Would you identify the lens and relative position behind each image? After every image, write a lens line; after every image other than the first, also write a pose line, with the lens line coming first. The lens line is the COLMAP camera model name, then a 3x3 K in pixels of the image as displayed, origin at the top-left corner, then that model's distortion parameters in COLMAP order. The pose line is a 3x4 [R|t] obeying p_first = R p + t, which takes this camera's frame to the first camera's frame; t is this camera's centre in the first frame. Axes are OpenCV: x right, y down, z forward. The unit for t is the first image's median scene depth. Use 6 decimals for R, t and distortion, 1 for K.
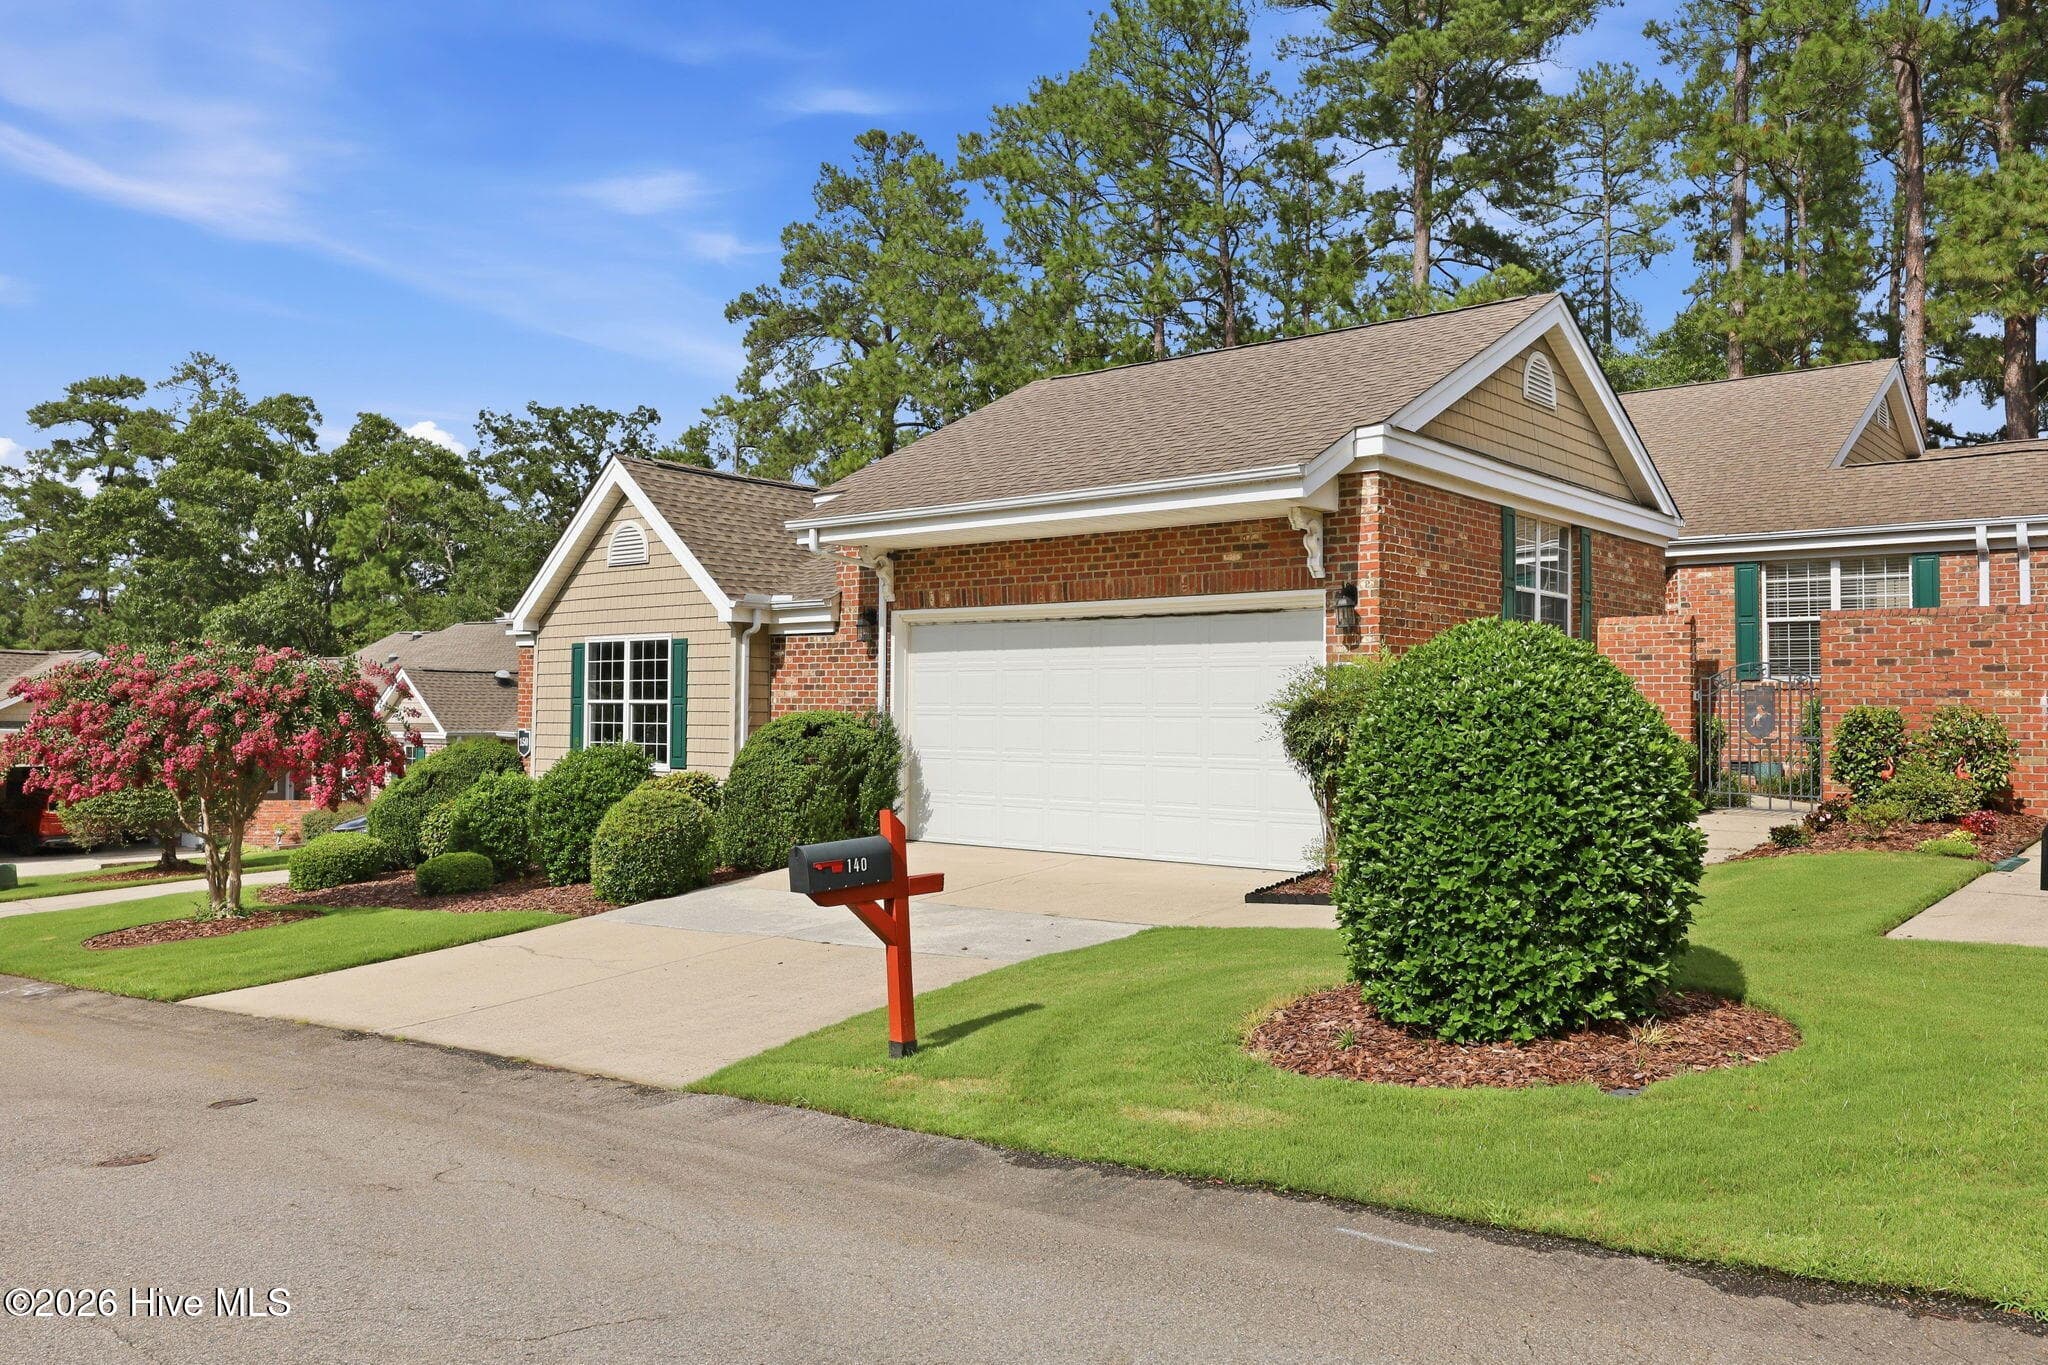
lens RADIAL K [[1538.7, 0, 1028.5], [0, 1538.7, 635.7], [0, 0, 1]] dist [-0.050692, 0.059225]
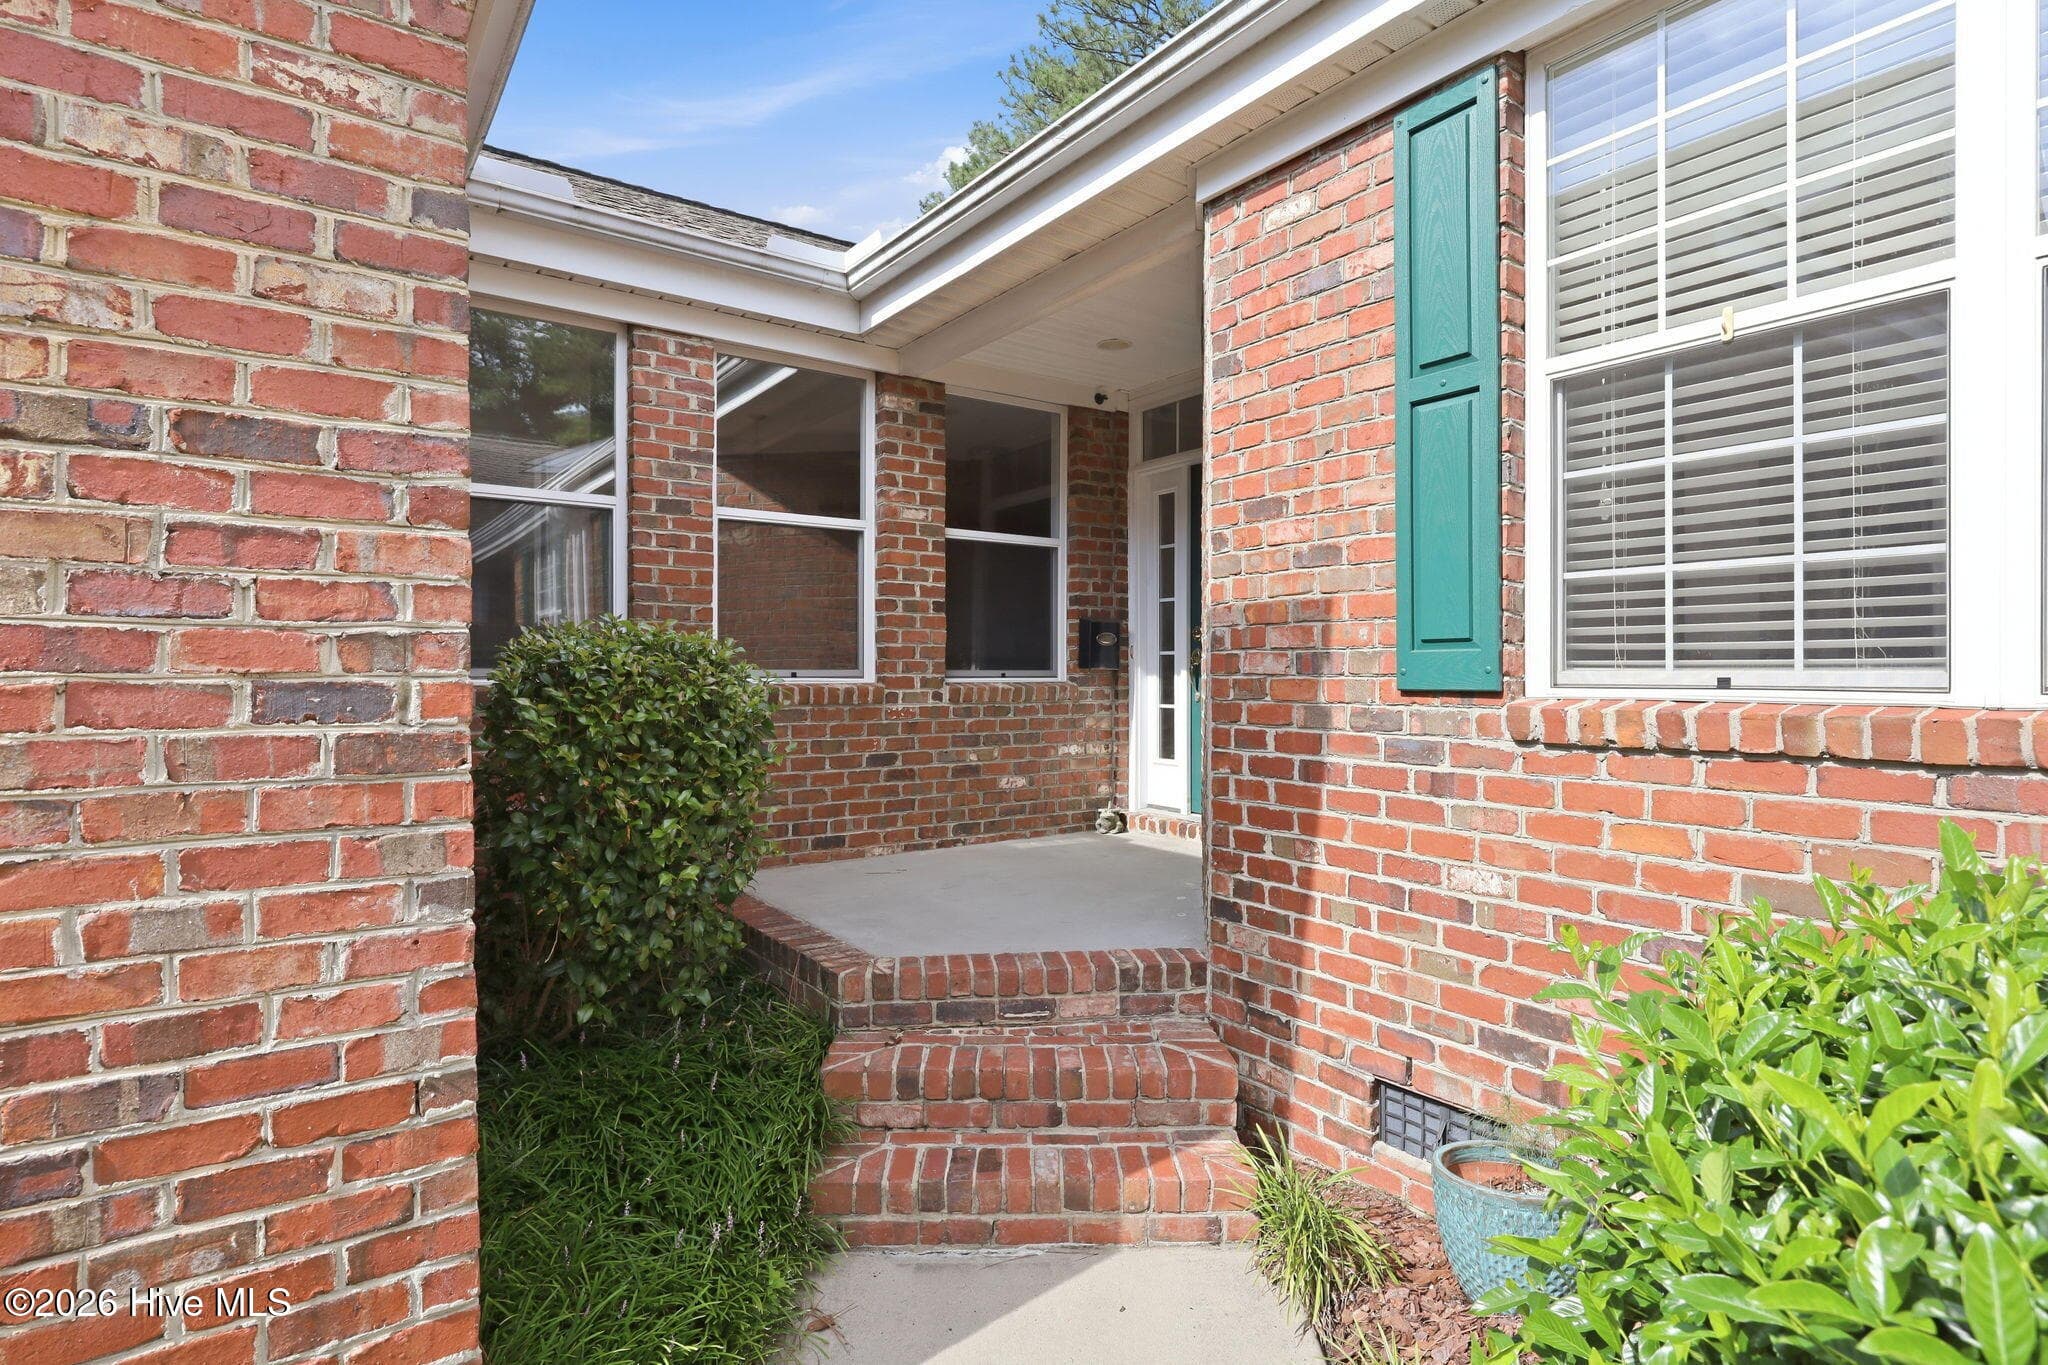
lens RADIAL K [[1044.7, 0, 1024.0], [0, 1044.7, 682.5], [0, 0, 1]] dist [0.000805, 0.000571]
pose [[0.967285, -0.003506, -0.253666, 0.494544], [0.015040, 0.998938, 0.043543, 0.023292], [0.253244, -0.045933, 0.966311, 0.935317]]
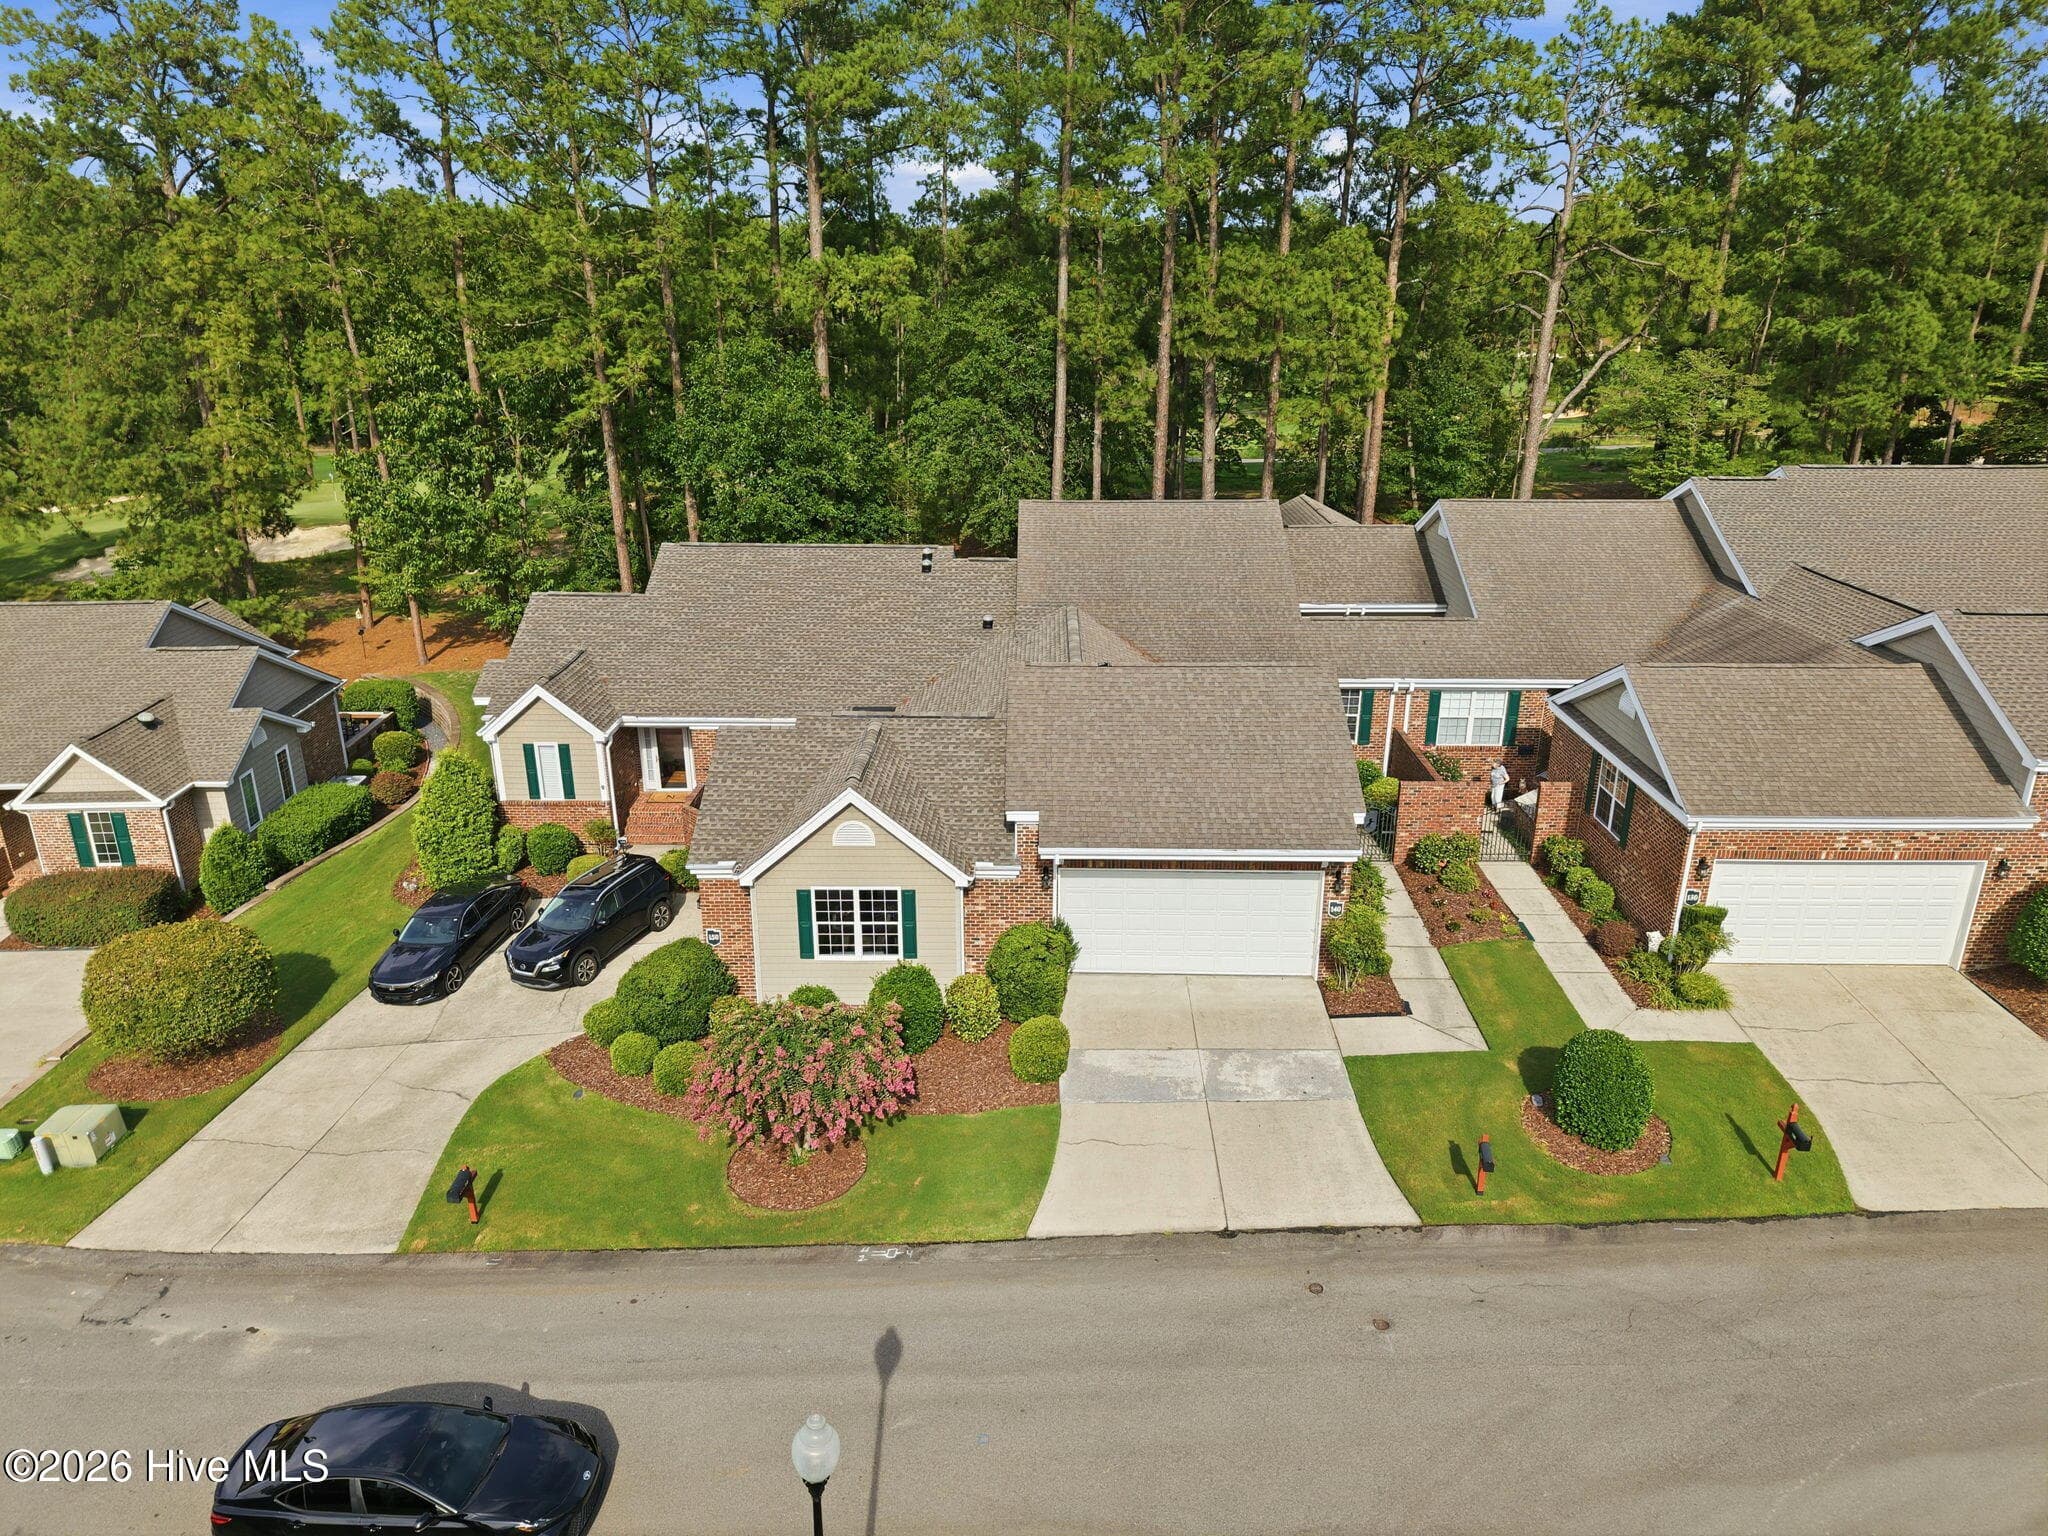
lens RADIAL K [[1365.2, 0, 1018.5], [0, 1365.2, 766.3], [0, 0, 1]] dist [0.028215, -0.042716]
pose [[0.775226, -0.222414, 0.591233, -0.981286], [-0.025749, 0.924059, 0.381382, -0.691503], [-0.631159, -0.310881, 0.710628, -0.092694]]
